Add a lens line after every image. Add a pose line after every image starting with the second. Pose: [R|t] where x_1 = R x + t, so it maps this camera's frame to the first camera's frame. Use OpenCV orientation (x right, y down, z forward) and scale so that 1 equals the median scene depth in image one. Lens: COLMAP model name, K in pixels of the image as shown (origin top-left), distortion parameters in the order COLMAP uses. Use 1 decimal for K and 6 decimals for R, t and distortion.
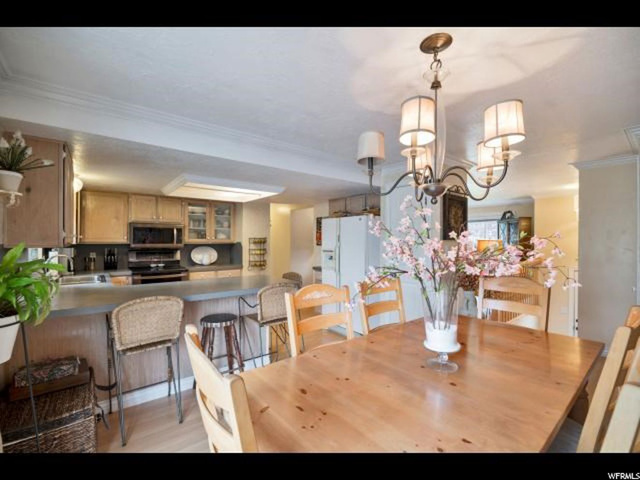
lens RADIAL K [[281.6, 0, 319.3], [0, 281.6, 242.0], [0, 0, 1]] dist [-0.010269, -0.002075]
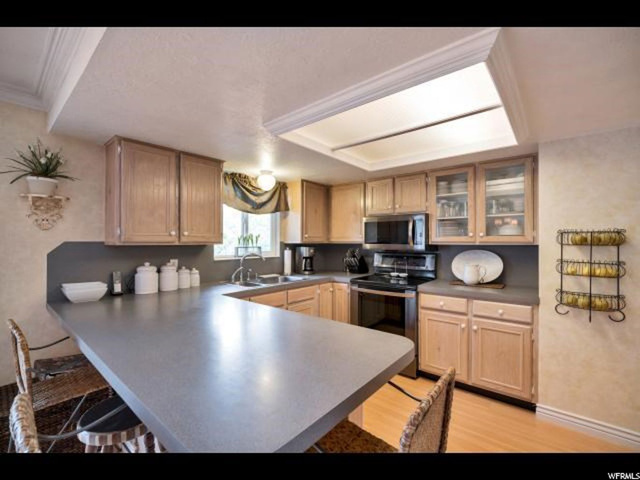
lens RADIAL K [[281.6, 0, 322.2], [0, 281.6, 238.2], [0, 0, 1]] dist [-0.010269, -0.002075]
pose [[0.191351, -0.016101, -0.981390, 0.077293], [-0.006514, 0.999823, -0.017673, 0.004670], [0.981500, 0.009775, 0.191212, 0.641609]]
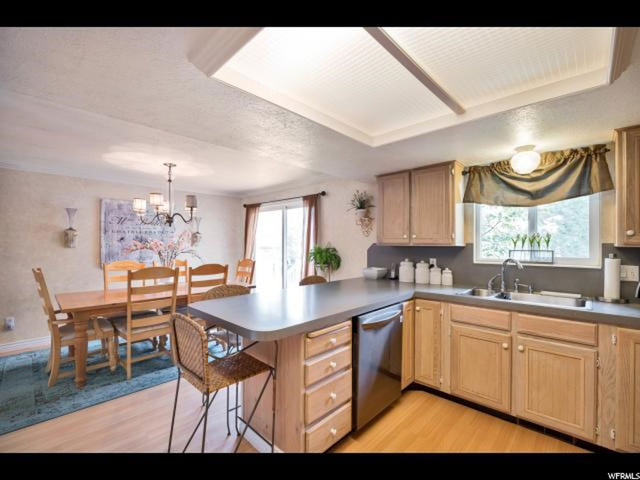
lens RADIAL K [[281.6, 0, 317.4], [0, 281.6, 240.2], [0, 0, 1]] dist [-0.010269, -0.002075]
pose [[-0.992725, -0.005387, -0.120286, -0.174498], [-0.005188, 0.999985, -0.001971, -0.000542], [0.120295, -0.001333, -0.992737, 1.055312]]
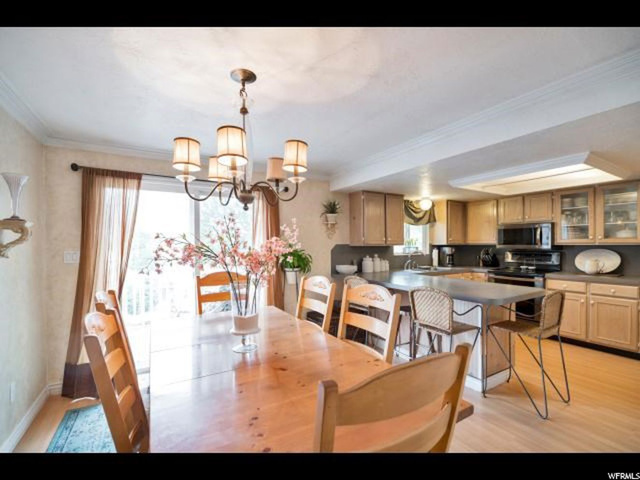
lens RADIAL K [[281.6, 0, 320.8], [0, 281.6, 244.6], [0, 0, 1]] dist [-0.010269, -0.002075]
pose [[-0.145219, -0.001250, -0.989399, 0.441679], [-0.001505, 0.999998, -0.001043, 0.006805], [0.989398, 0.001337, -0.145221, 0.421150]]
